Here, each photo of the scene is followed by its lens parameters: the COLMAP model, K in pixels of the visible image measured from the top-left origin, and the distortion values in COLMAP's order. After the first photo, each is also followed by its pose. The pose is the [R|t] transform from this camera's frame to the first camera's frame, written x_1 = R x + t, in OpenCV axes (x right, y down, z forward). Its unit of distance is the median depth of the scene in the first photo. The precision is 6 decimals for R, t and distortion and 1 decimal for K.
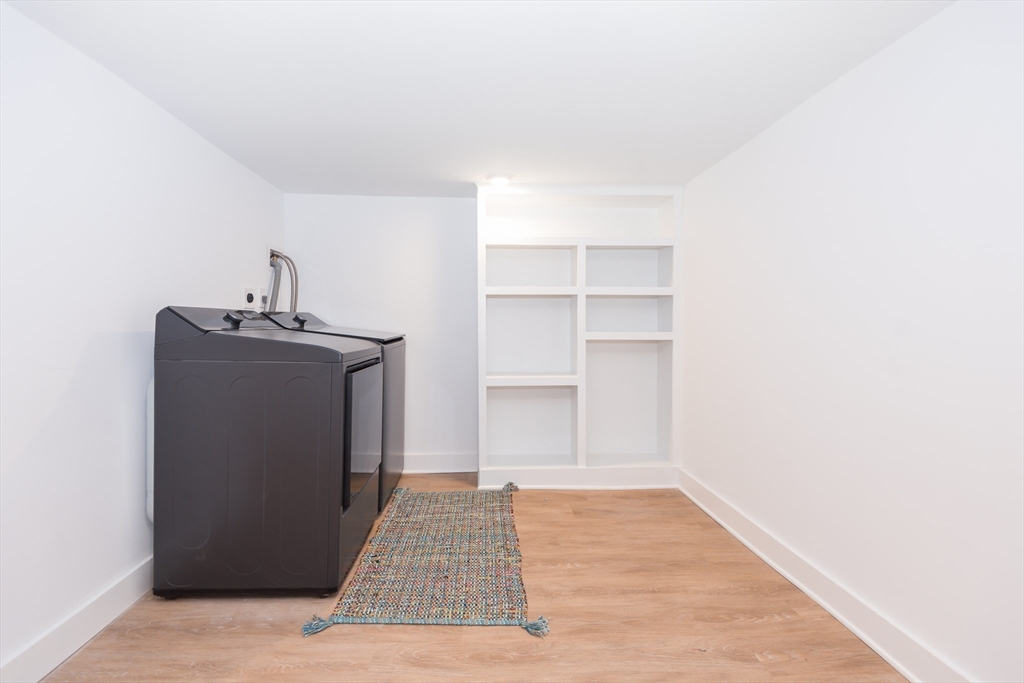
lens RADIAL K [[464.6, 0, 503.7], [0, 464.6, 334.2], [0, 0, 1]] dist [0.028534, -0.016967]
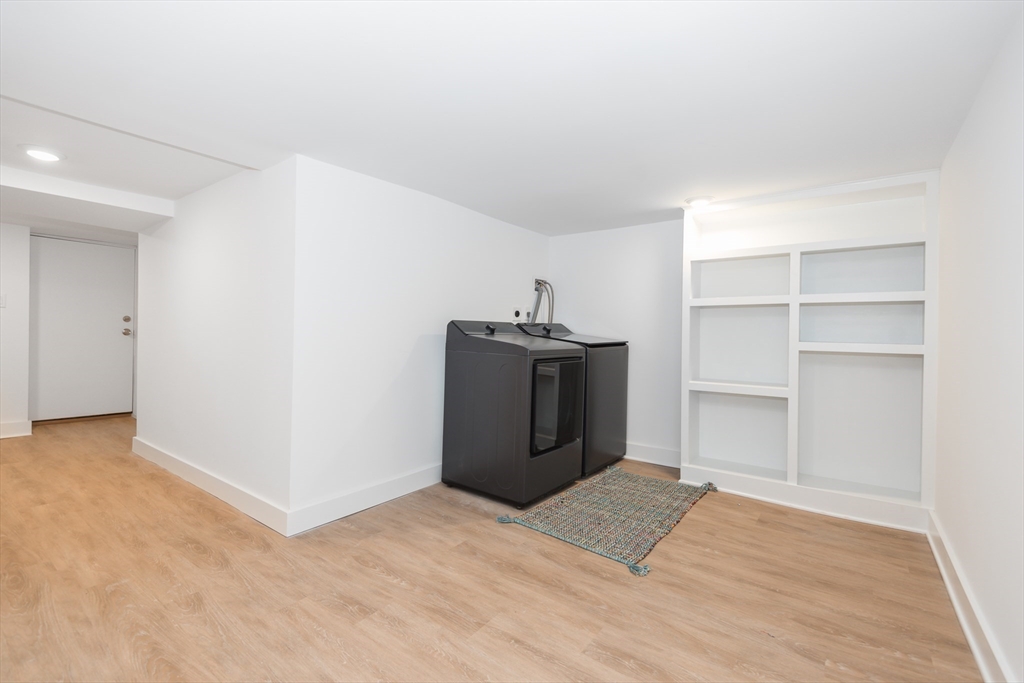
lens RADIAL K [[464.6, 0, 503.7], [0, 464.6, 334.2], [0, 0, 1]] dist [0.028534, -0.016967]
pose [[0.758823, 0.009650, -0.651226, 0.395336], [-0.026584, 0.999516, -0.016166, 0.011732], [0.650754, 0.029579, 0.758712, -0.140307]]
